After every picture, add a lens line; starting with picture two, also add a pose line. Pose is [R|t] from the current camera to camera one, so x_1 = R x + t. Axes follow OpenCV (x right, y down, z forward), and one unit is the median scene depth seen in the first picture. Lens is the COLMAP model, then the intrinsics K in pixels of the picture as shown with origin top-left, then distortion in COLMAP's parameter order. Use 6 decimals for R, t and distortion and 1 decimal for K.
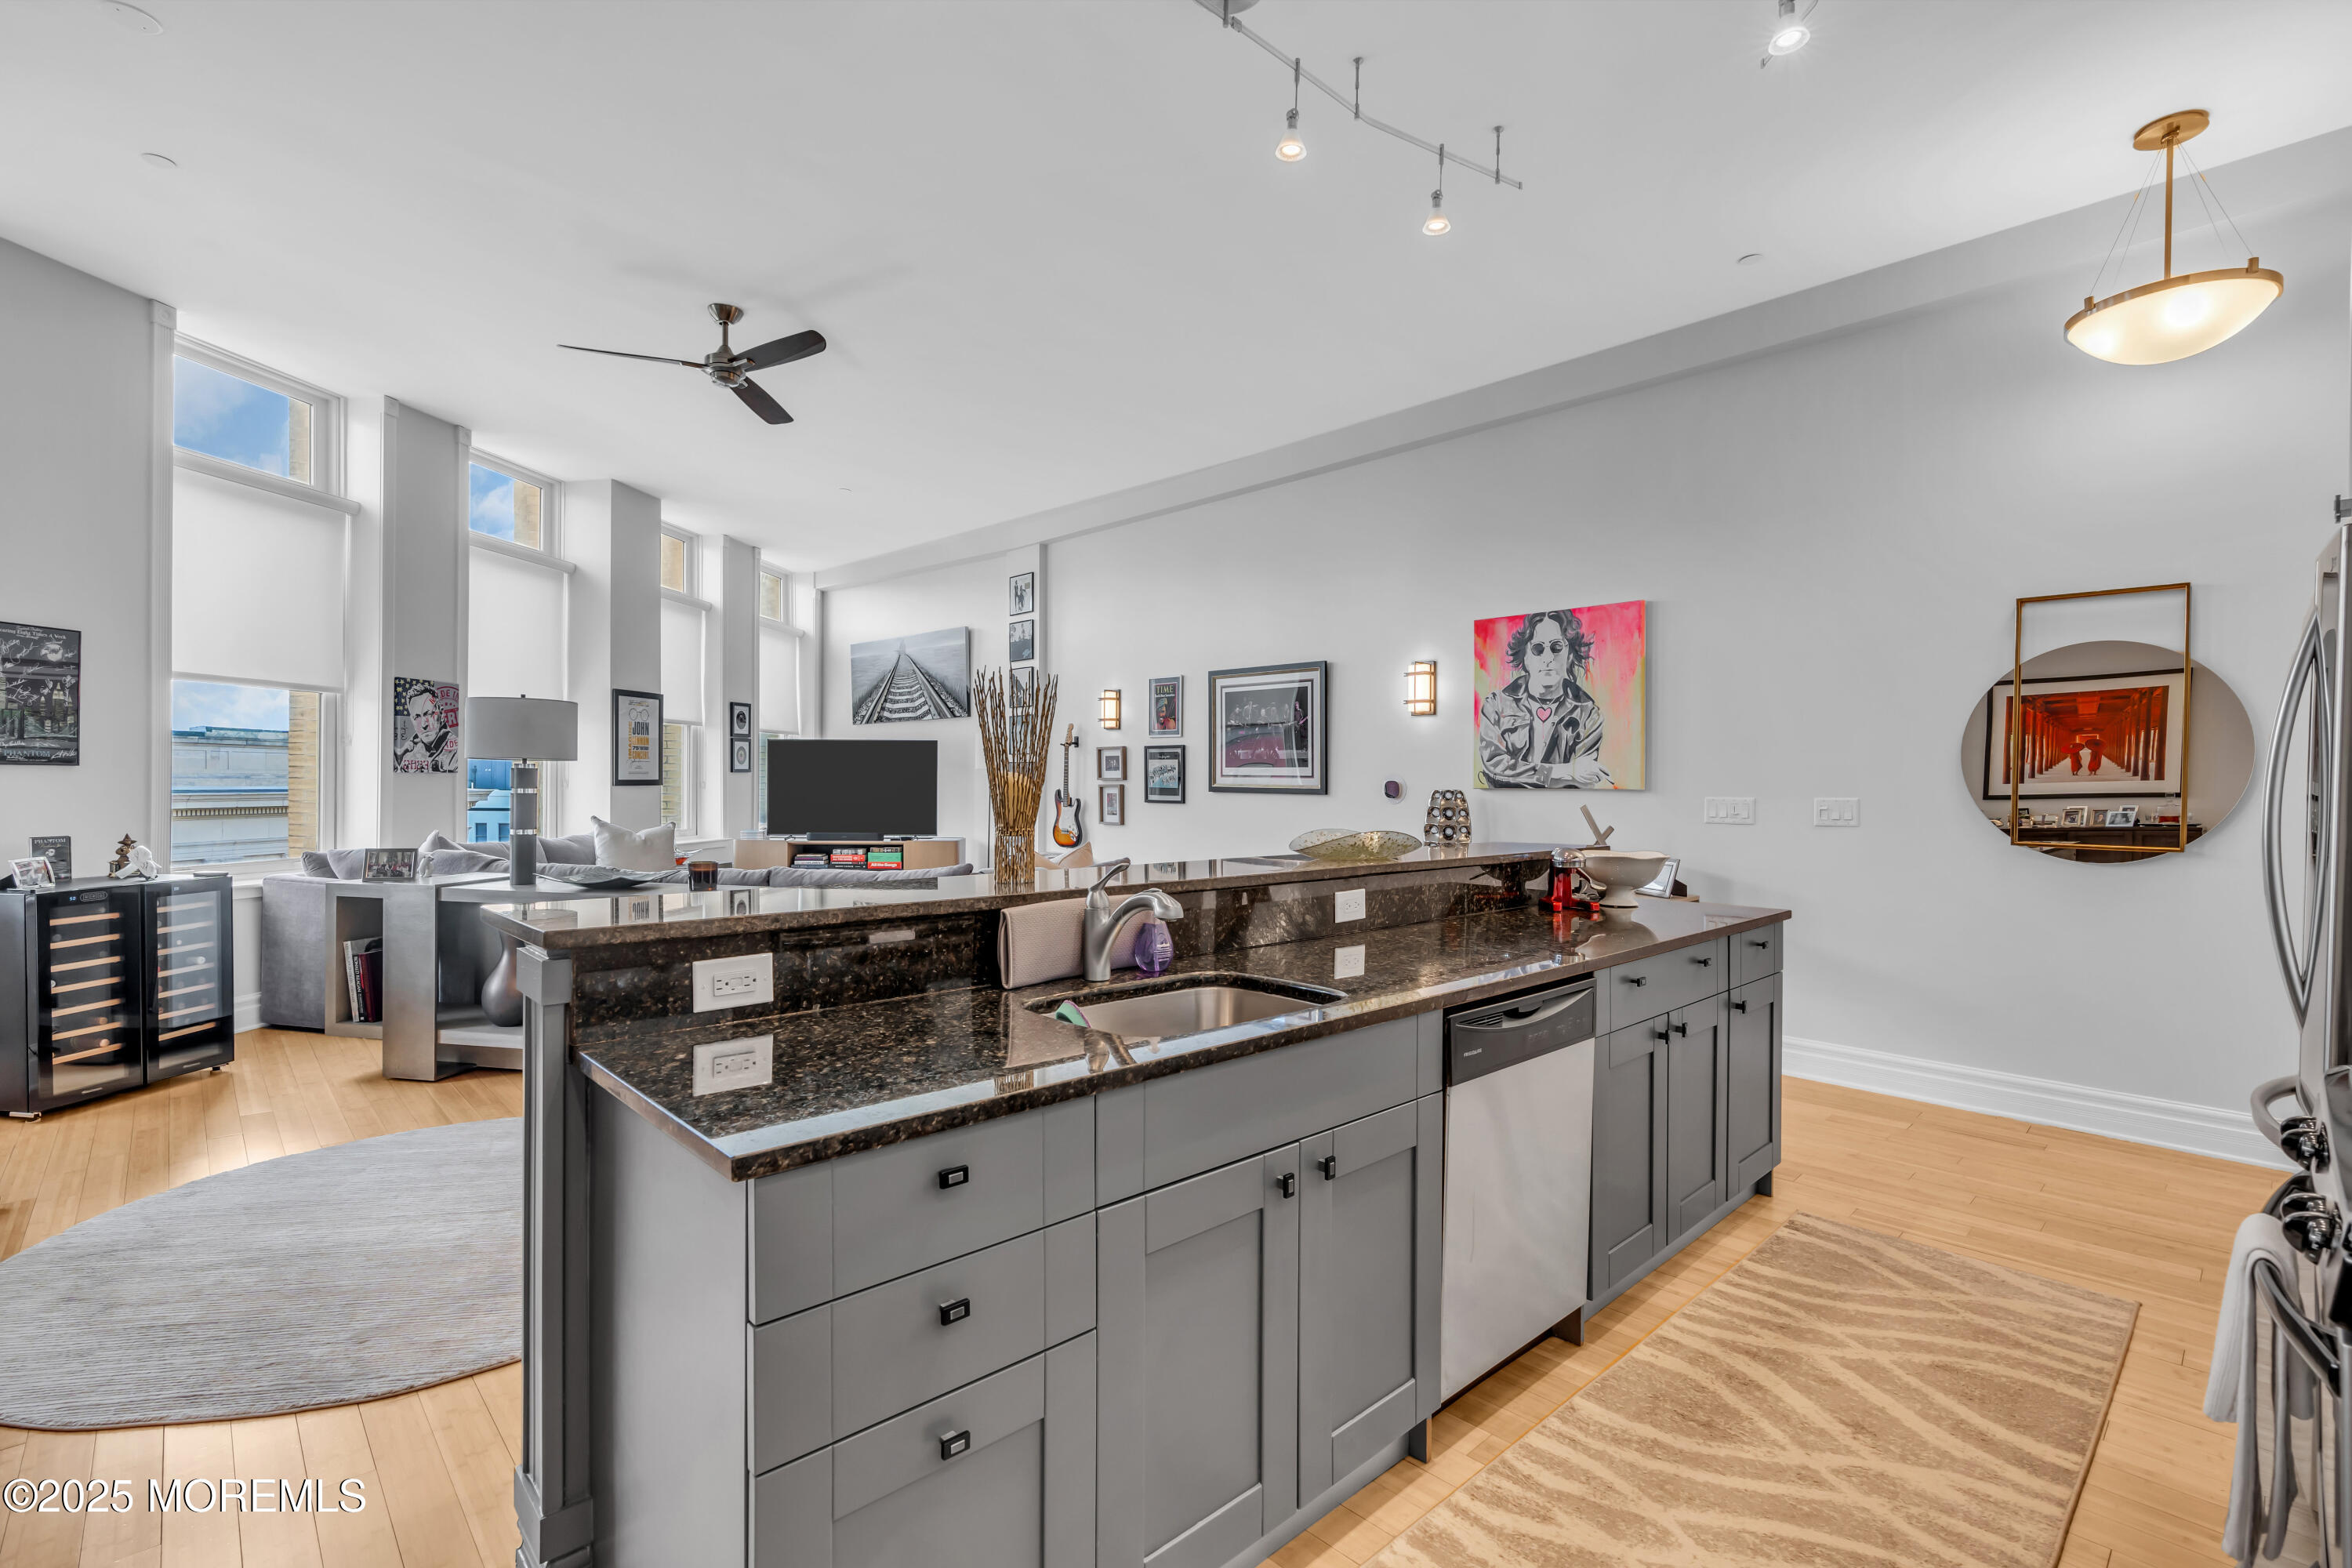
lens RADIAL K [[1052.5, 0, 1185.6], [0, 1052.5, 781.4], [0, 0, 1]] dist [-0.004586, -0.000746]
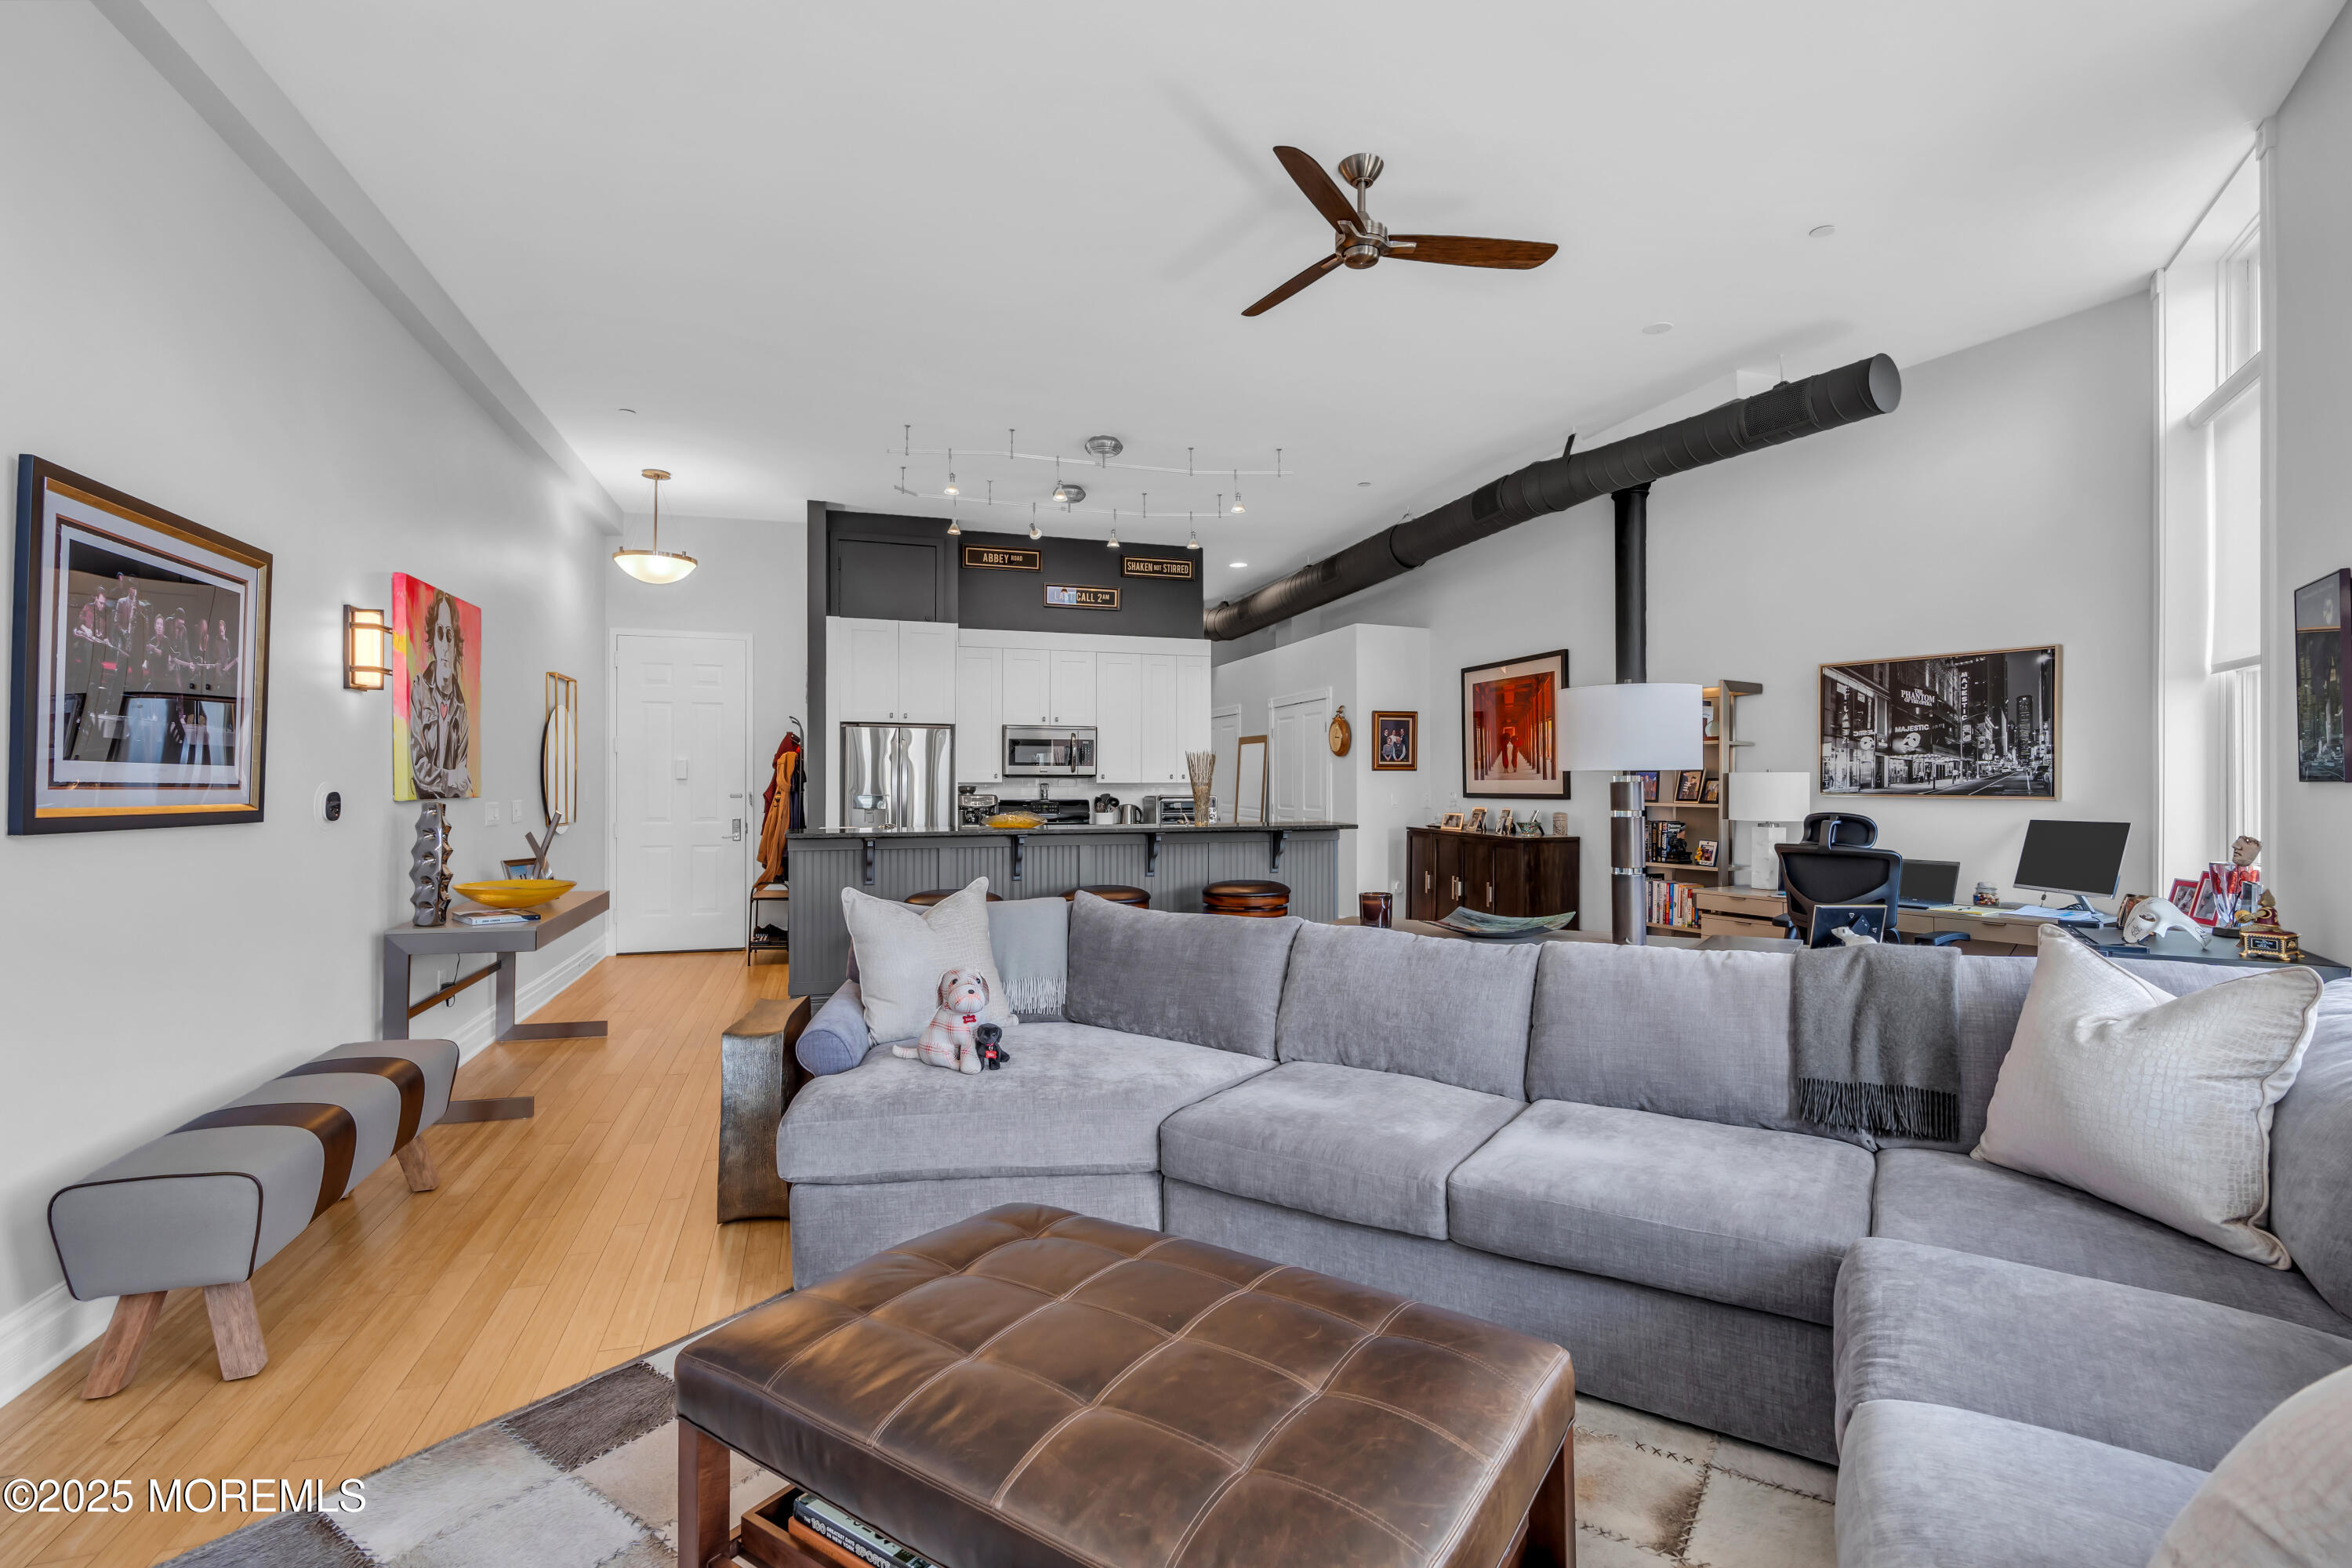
lens RADIAL K [[1052.5, 0, 1185.6], [0, 1052.5, 781.4], [0, 0, 1]] dist [-0.004586, -0.000746]
pose [[-0.904890, -0.005786, 0.425605, -0.583463], [-0.005349, 0.999983, 0.002221, -0.011971], [-0.425611, -0.000267, -0.904906, 1.534728]]
